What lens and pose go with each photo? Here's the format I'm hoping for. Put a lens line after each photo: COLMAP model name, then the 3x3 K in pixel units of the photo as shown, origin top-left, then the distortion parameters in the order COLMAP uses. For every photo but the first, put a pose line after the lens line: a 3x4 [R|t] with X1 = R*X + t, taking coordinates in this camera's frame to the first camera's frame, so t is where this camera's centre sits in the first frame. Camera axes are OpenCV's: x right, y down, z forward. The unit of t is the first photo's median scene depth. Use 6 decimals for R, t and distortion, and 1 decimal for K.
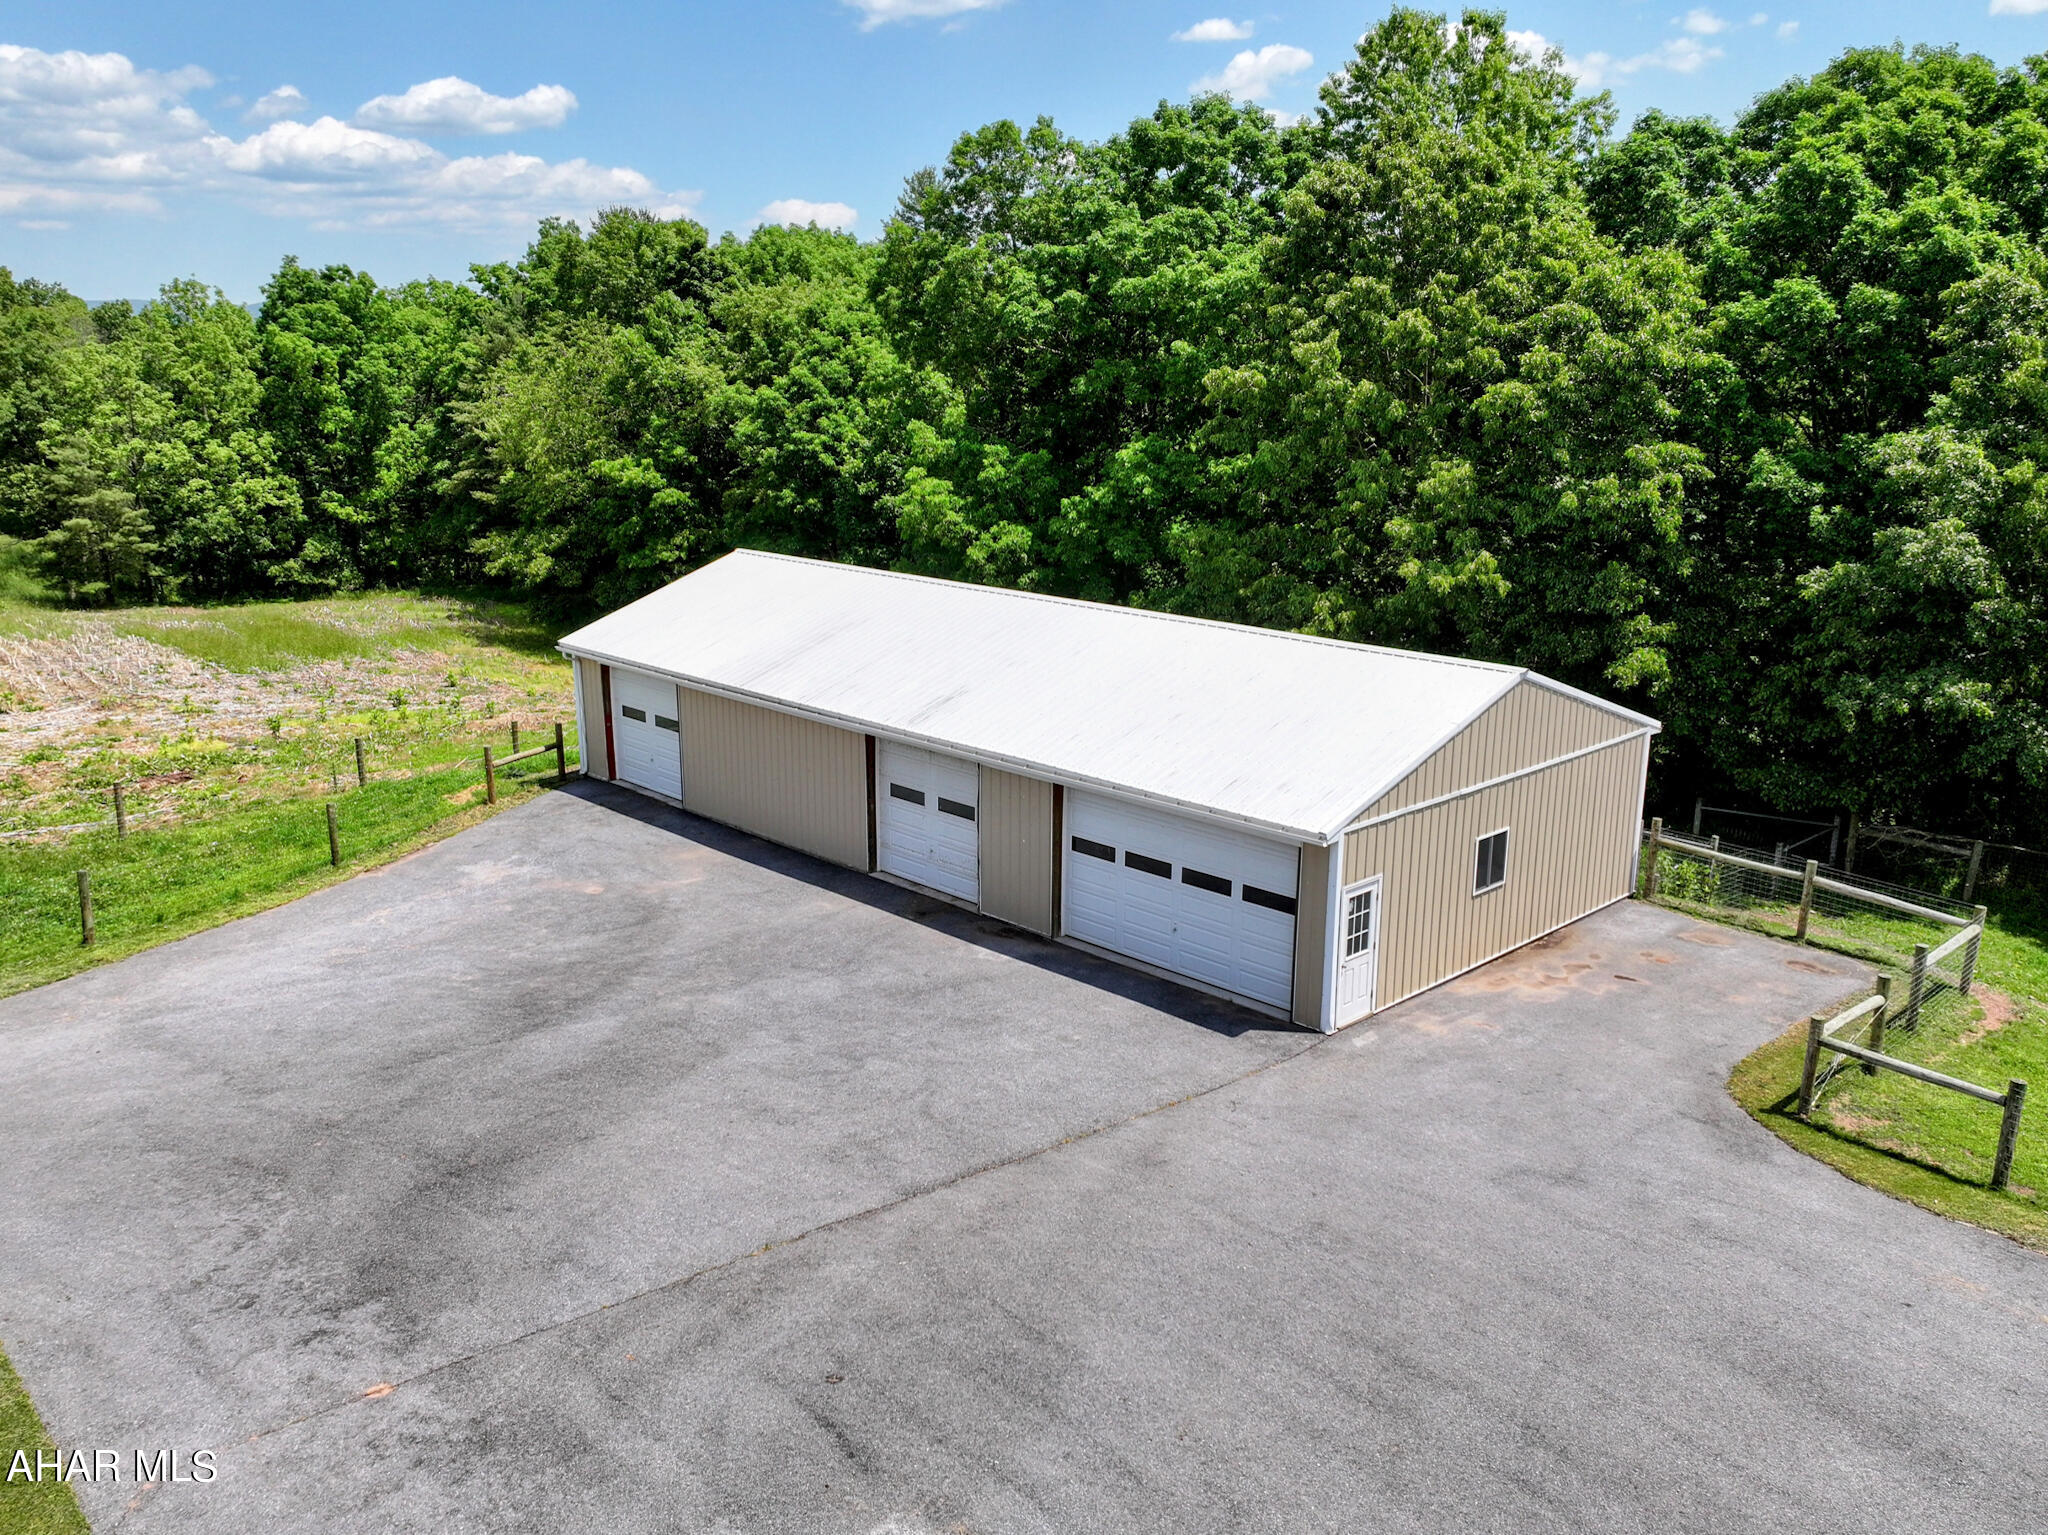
lens RADIAL K [[1652.6, 0, 1021.8], [0, 1652.6, 768.6], [0, 0, 1]] dist [0.005946, 0.004970]
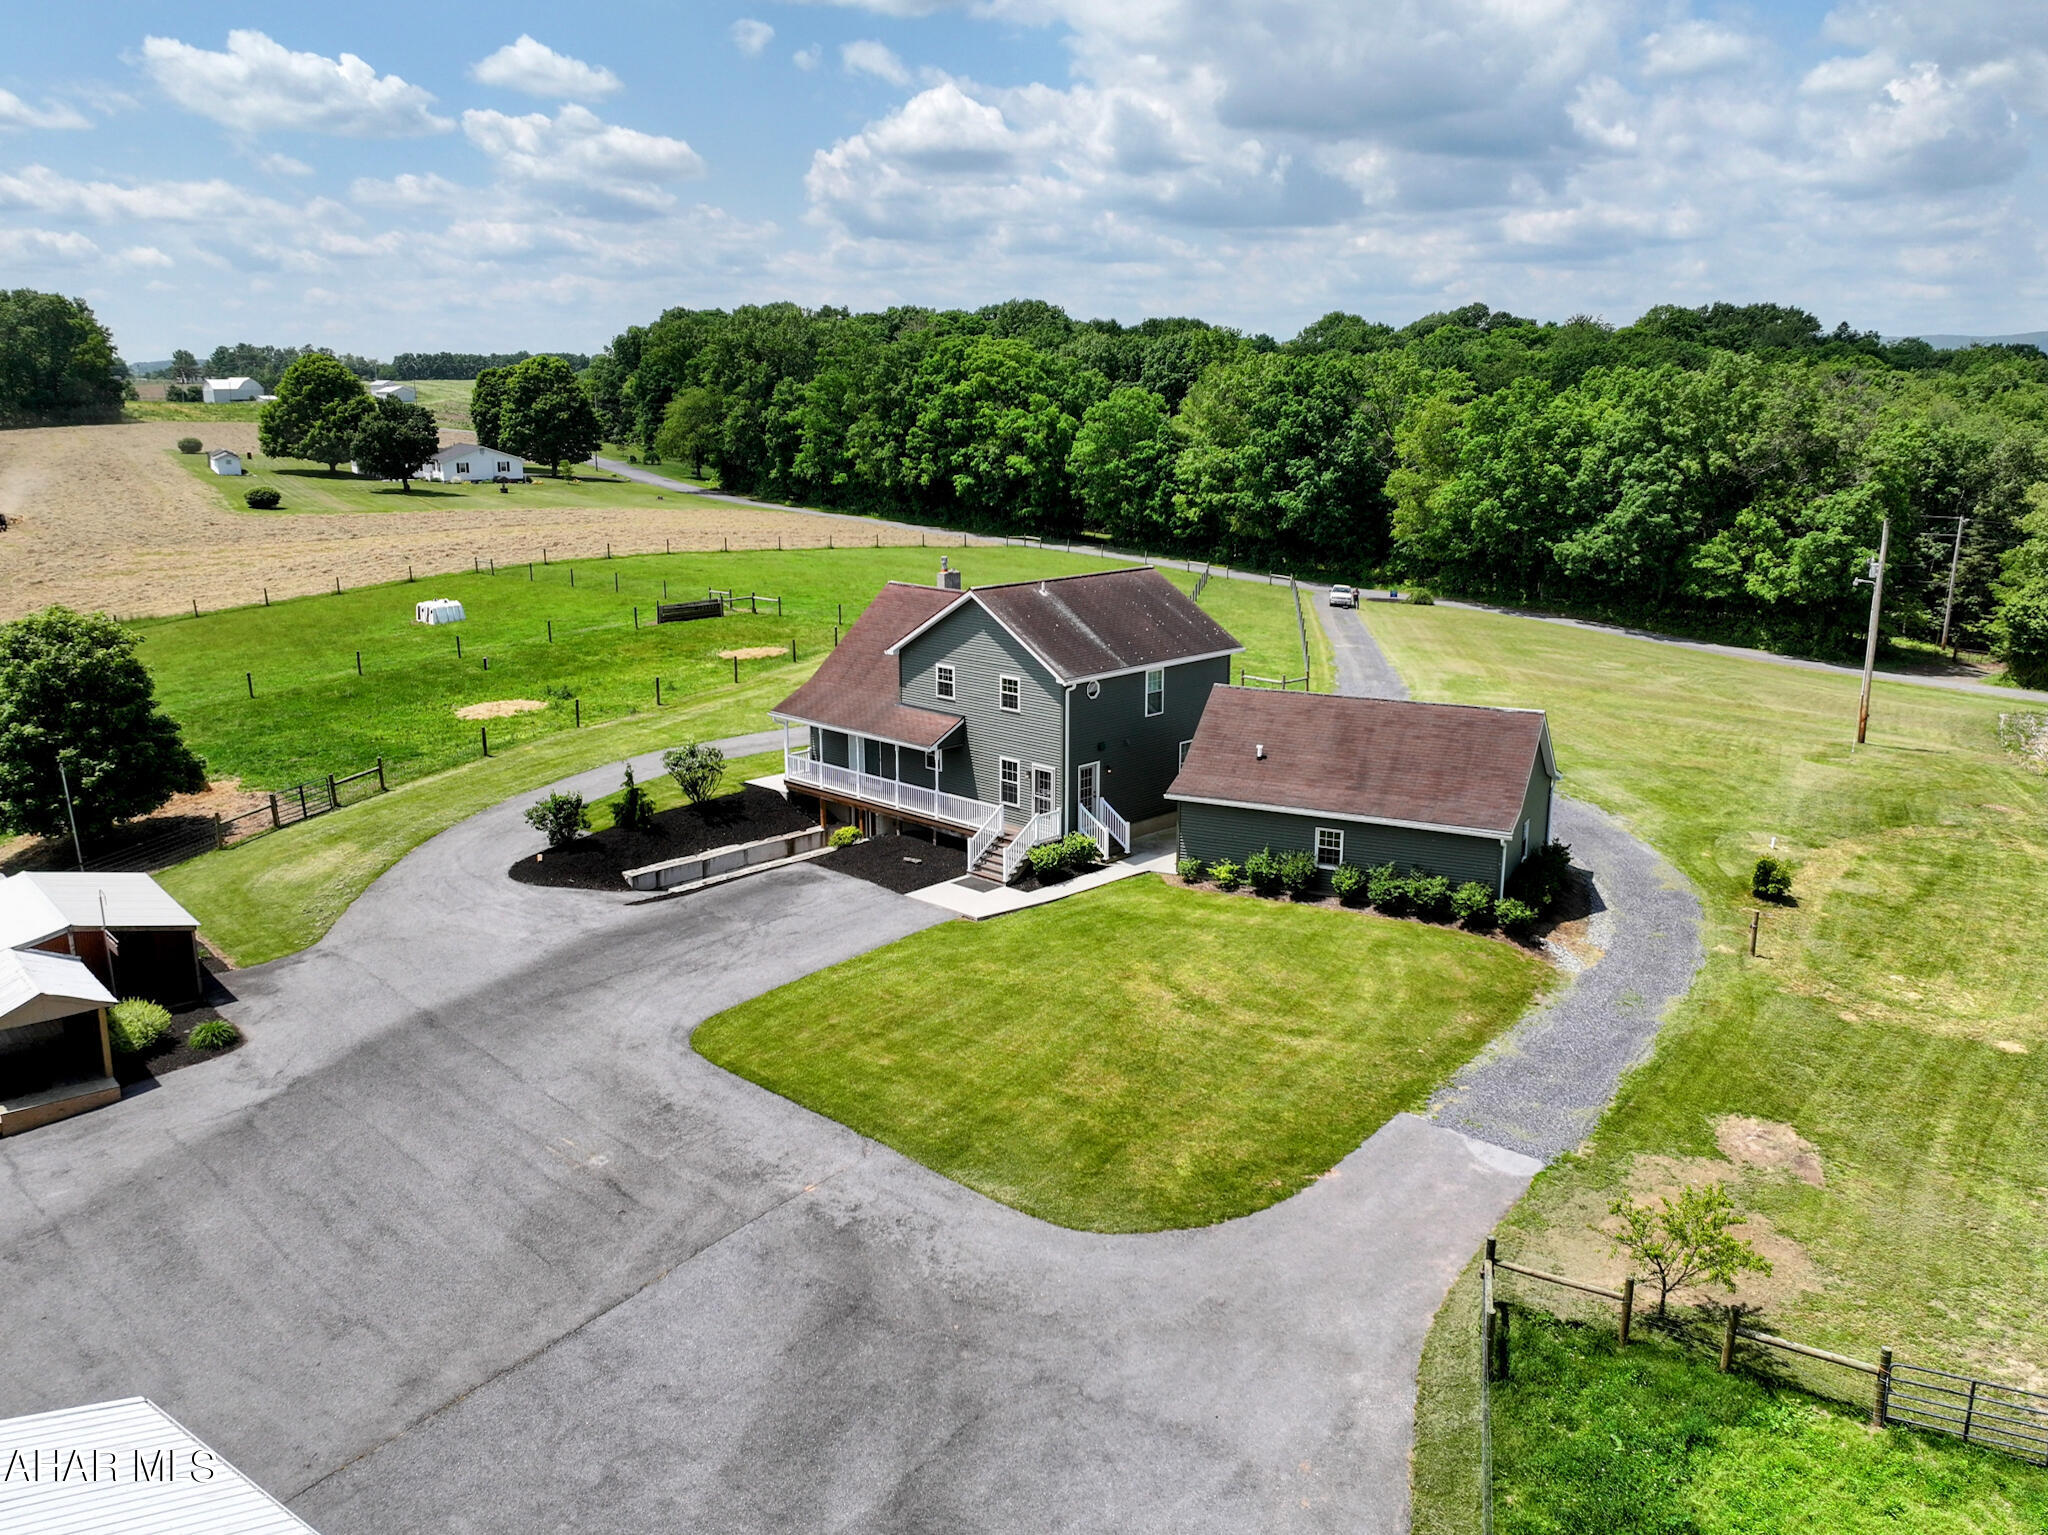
lens RADIAL K [[1652.6, 0, 1025.0], [0, 1652.6, 760.1], [0, 0, 1]] dist [0.005946, 0.004970]
pose [[-0.991526, 0.027121, -0.127047, -0.338045], [-0.035210, 0.885257, 0.463768, -1.108003], [0.125048, 0.464312, -0.876800, 2.394252]]
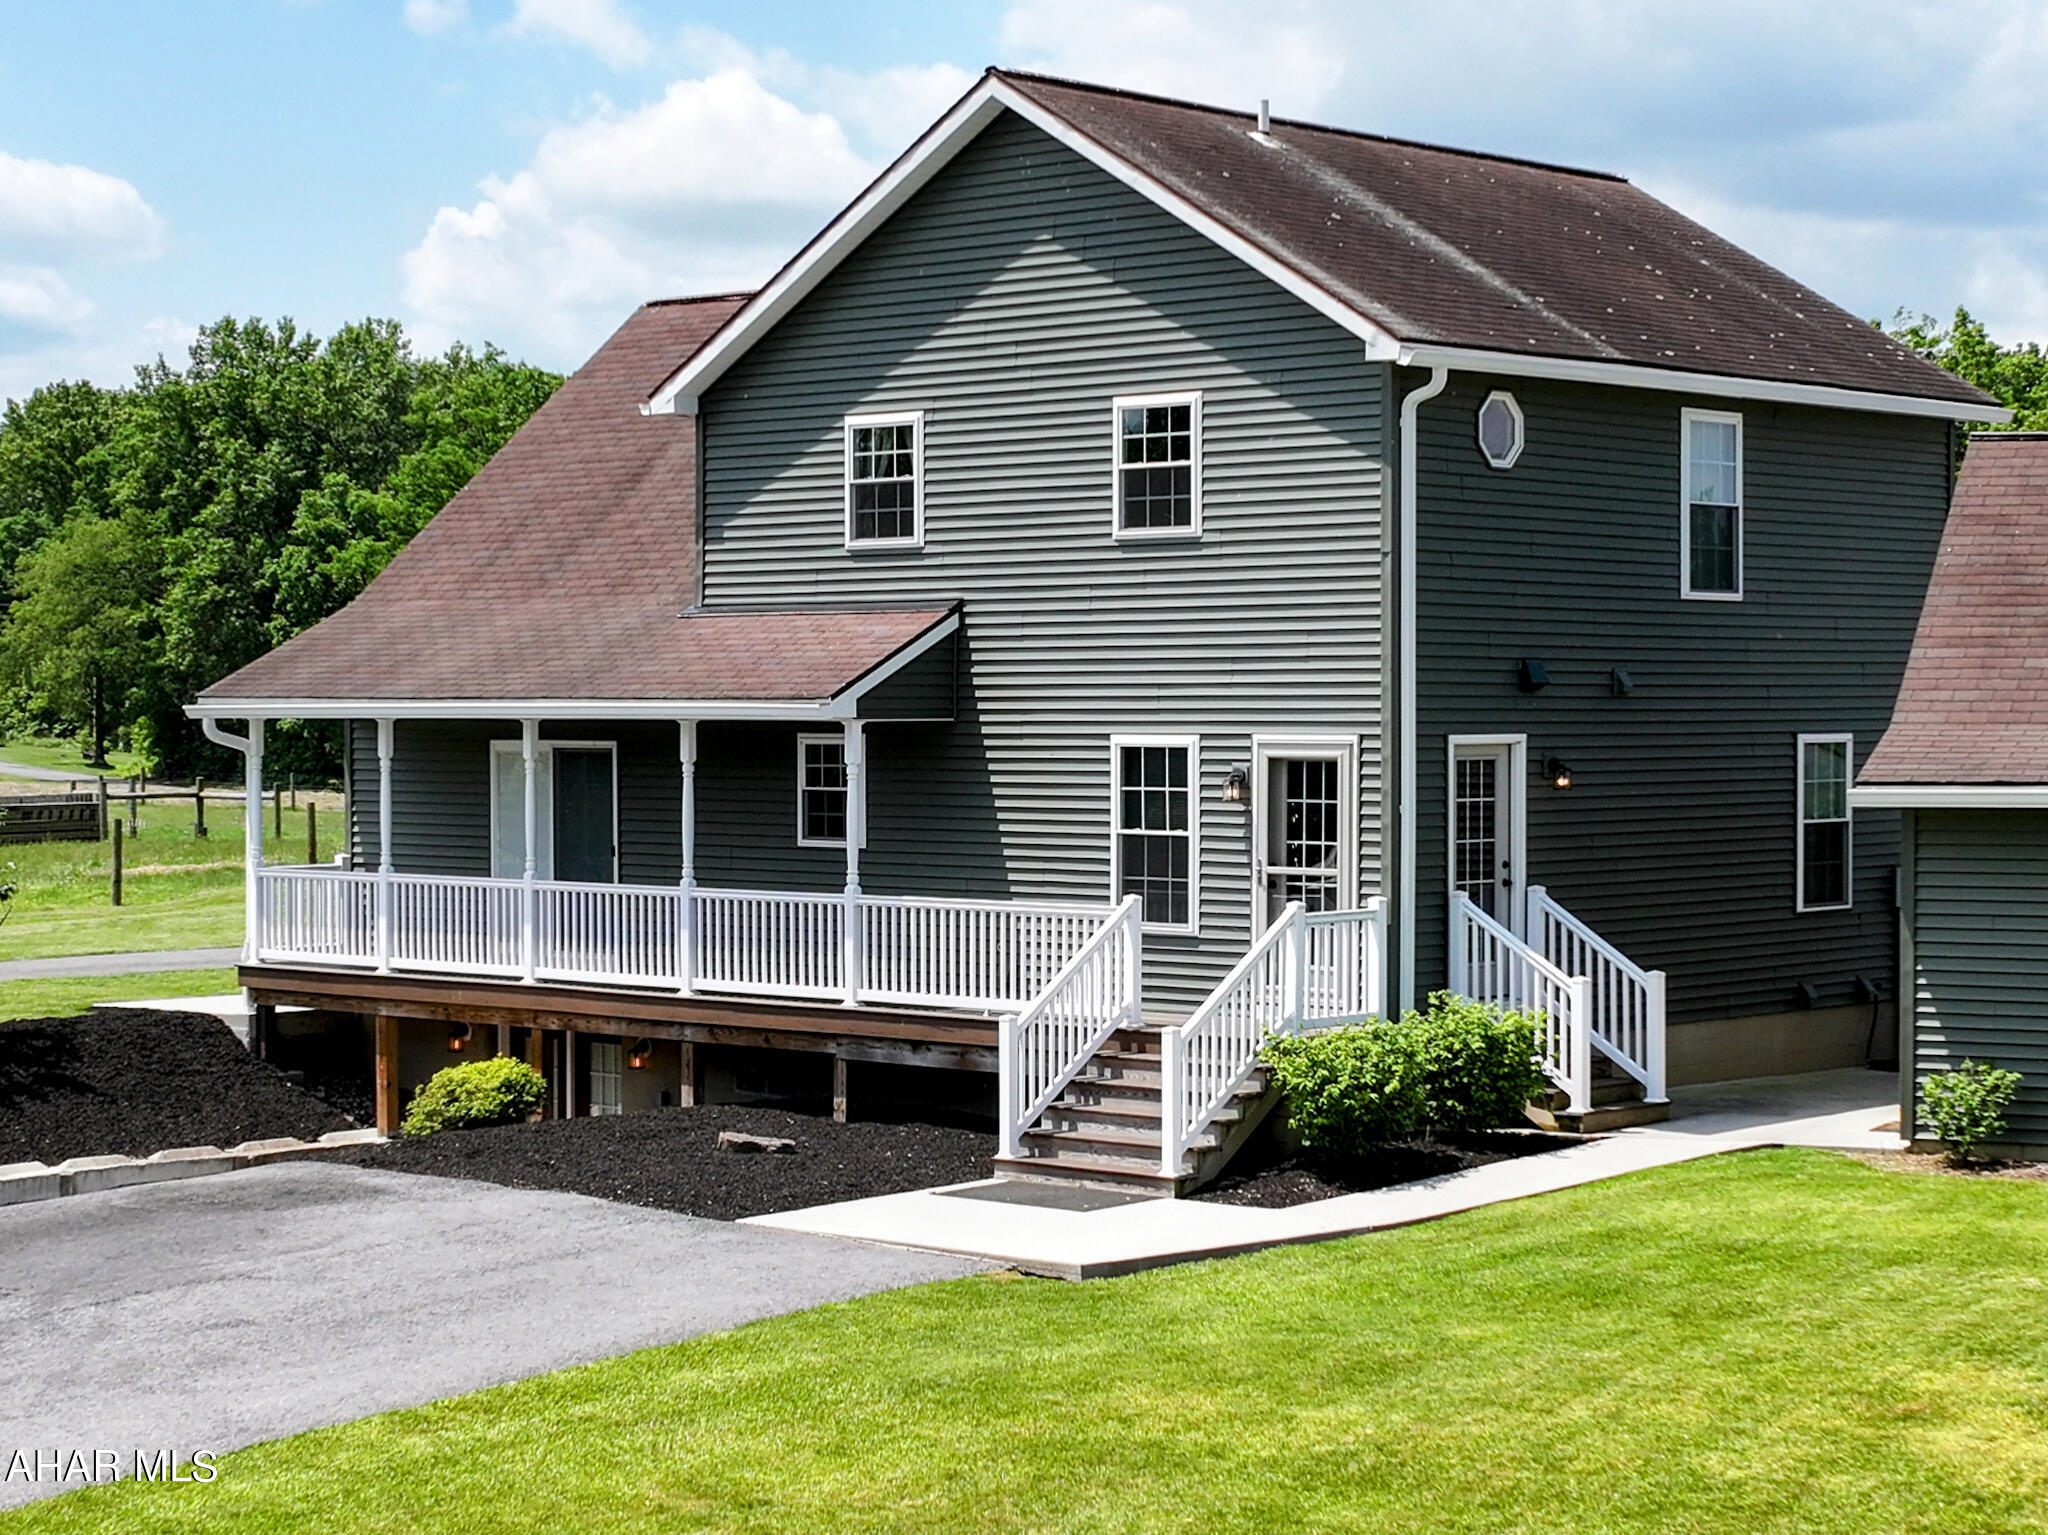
lens RADIAL K [[3912.4, 0, 1019.0], [0, 3912.4, 765.5], [0, 0, 1]] dist [0.014119, 0.000000]
pose [[-0.986757, 0.001199, -0.162198, -0.349832], [-0.042983, 0.962289, 0.268612, -0.115931], [0.156404, 0.272027, -0.949494, 1.350798]]
